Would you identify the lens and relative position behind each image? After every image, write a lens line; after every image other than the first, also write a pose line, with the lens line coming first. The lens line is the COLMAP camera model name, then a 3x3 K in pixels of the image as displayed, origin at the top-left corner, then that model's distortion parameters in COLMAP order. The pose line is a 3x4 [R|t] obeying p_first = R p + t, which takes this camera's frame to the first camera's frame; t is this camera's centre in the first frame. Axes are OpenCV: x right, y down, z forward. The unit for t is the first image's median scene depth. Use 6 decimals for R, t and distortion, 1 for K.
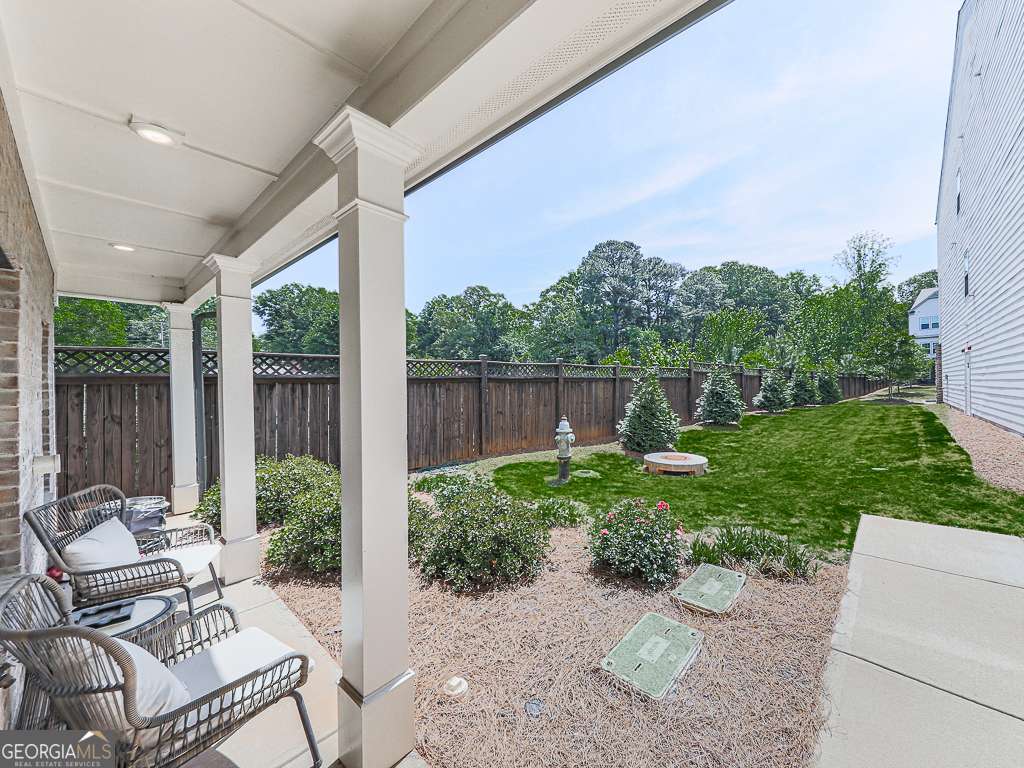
lens RADIAL K [[390.0, 0, 546.3], [0, 390.0, 379.7], [0, 0, 1]] dist [-0.002708, -0.000570]
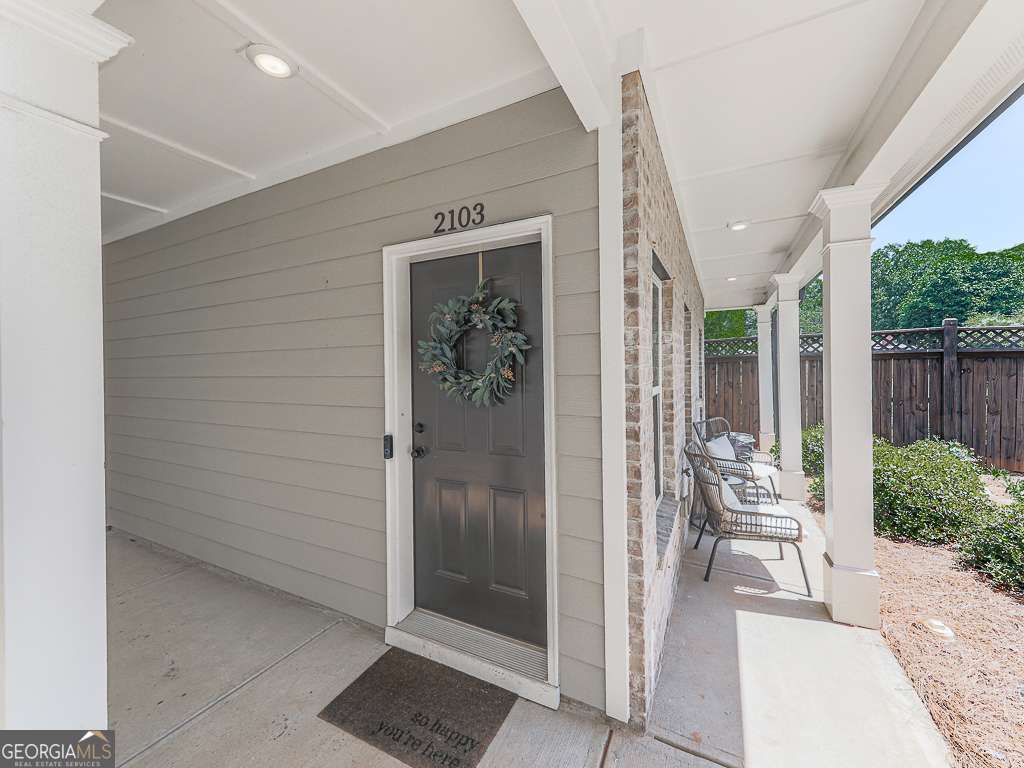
lens RADIAL K [[390.0, 0, 546.3], [0, 390.0, 379.7], [0, 0, 1]] dist [-0.002708, -0.000570]
pose [[0.275425, 0.038606, -0.960547, 0.316385], [0.021914, 0.998681, 0.046422, -0.008807], [0.961073, -0.033836, 0.274215, -0.236103]]
